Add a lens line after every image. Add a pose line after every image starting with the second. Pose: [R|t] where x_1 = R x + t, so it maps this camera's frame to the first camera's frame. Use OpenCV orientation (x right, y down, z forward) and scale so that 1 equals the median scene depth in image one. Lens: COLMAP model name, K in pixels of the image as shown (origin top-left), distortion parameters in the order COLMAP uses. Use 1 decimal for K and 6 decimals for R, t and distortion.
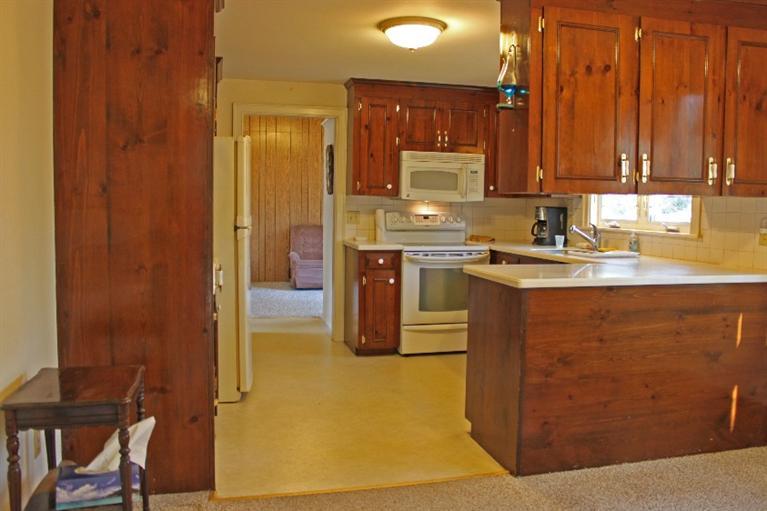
lens RADIAL K [[641.2, 0, 384.3], [0, 641.2, 254.1], [0, 0, 1]] dist [-0.153446, 0.105598]
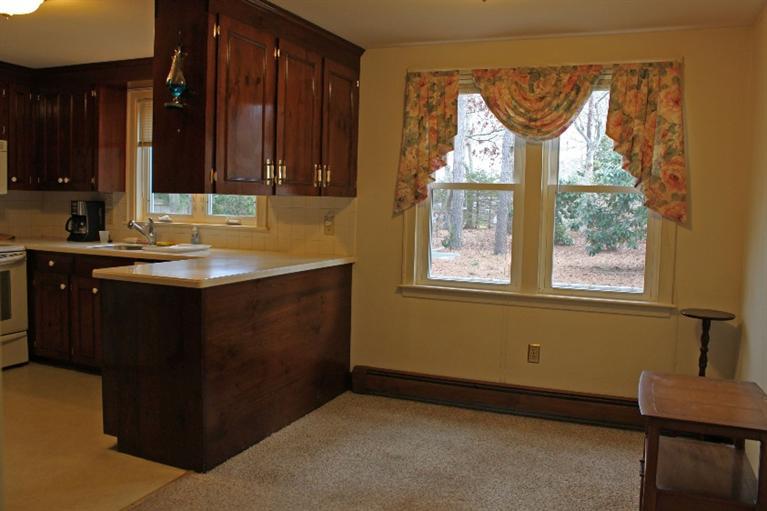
lens RADIAL K [[641.2, 0, 385.5], [0, 641.2, 255.2], [0, 0, 1]] dist [-0.153446, 0.105598]
pose [[0.591634, -0.062407, 0.803788, -0.346023], [0.041326, 0.998036, 0.047070, -0.028469], [-0.805147, 0.005369, 0.593051, 0.133724]]
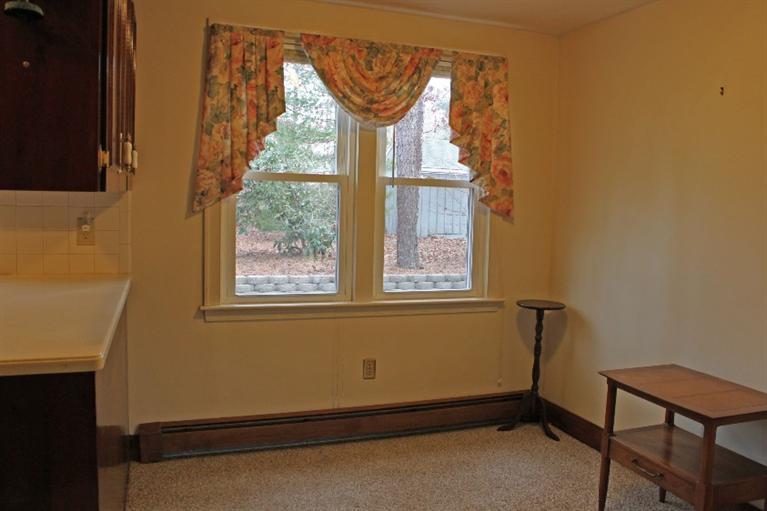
lens RADIAL K [[641.2, 0, 384.7], [0, 641.2, 255.6], [0, 0, 1]] dist [-0.153446, 0.105598]
pose [[-0.113660, -0.102240, 0.988245, -0.270089], [0.041624, 0.993328, 0.107553, -0.072384], [-0.992647, 0.053359, -0.108646, 0.660417]]
